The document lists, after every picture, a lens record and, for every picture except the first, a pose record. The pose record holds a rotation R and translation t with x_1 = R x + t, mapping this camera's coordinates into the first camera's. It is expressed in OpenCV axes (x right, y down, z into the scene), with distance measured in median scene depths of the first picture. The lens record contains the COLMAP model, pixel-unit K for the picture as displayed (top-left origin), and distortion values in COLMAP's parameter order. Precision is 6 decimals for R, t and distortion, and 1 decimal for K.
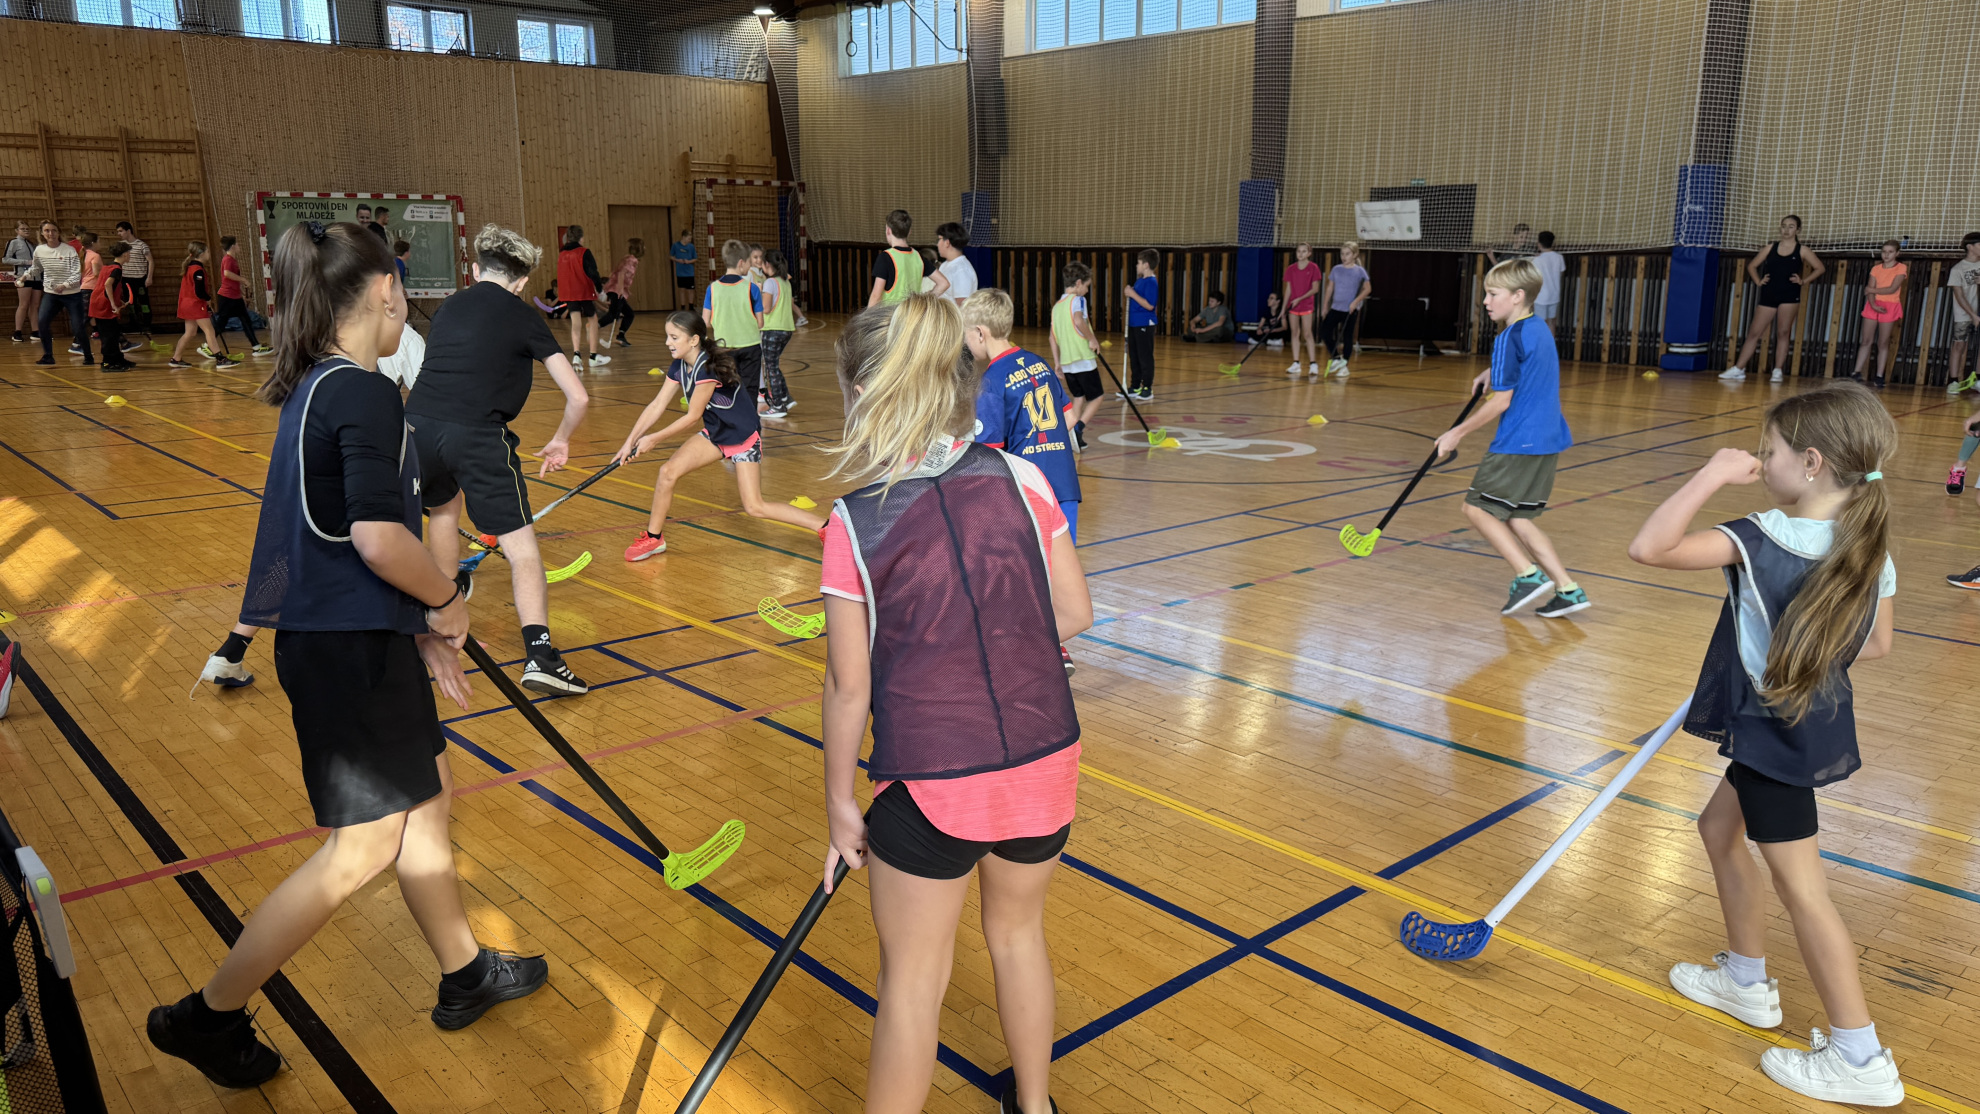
lens RADIAL K [[1427.4, 0, 987.1], [0, 1427.4, 562.8], [0, 0, 1]] dist [0.044139, -0.049415]
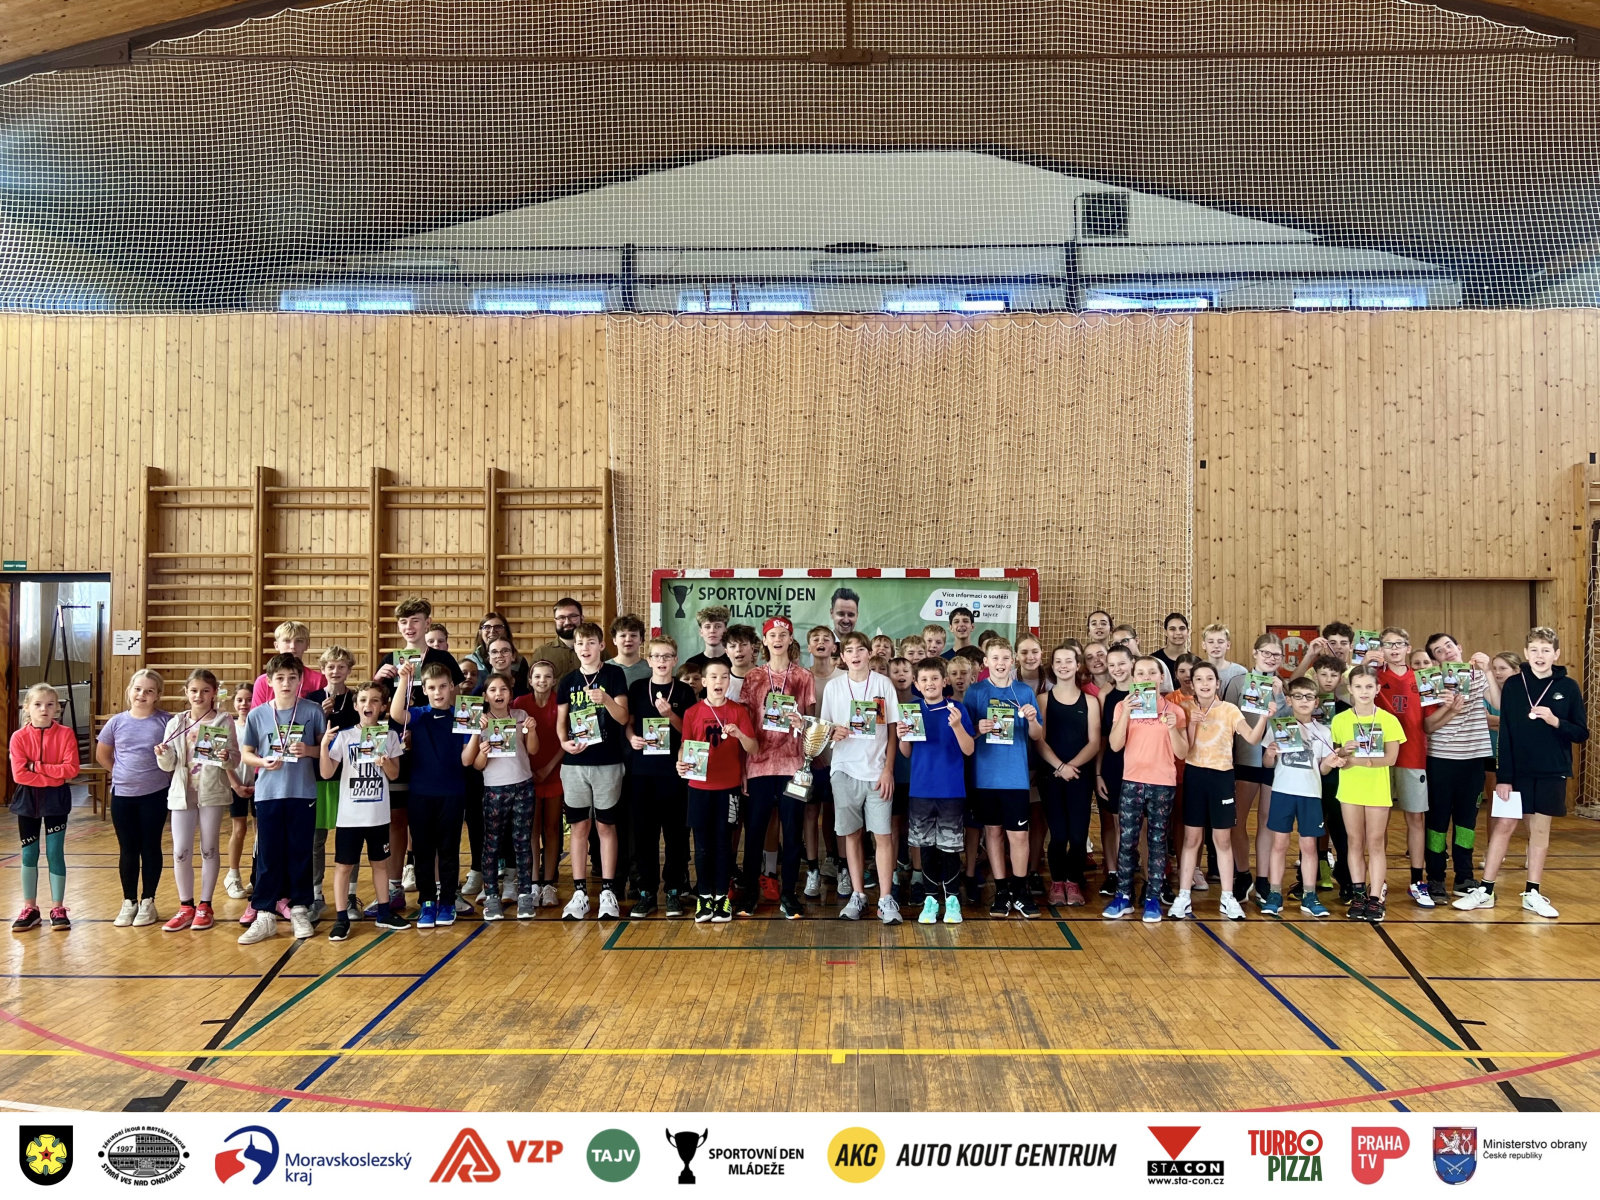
lens RADIAL K [[1261.3, 0, 852.9], [0, 1261.3, 580.8], [0, 0, 1]] dist [0.067828, -0.007395]
pose [[0.737313, -0.018772, -0.675290, -0.133293], [-0.149689, 0.970226, -0.190408, -0.173385], [0.658758, 0.241473, 0.712551, 0.707359]]
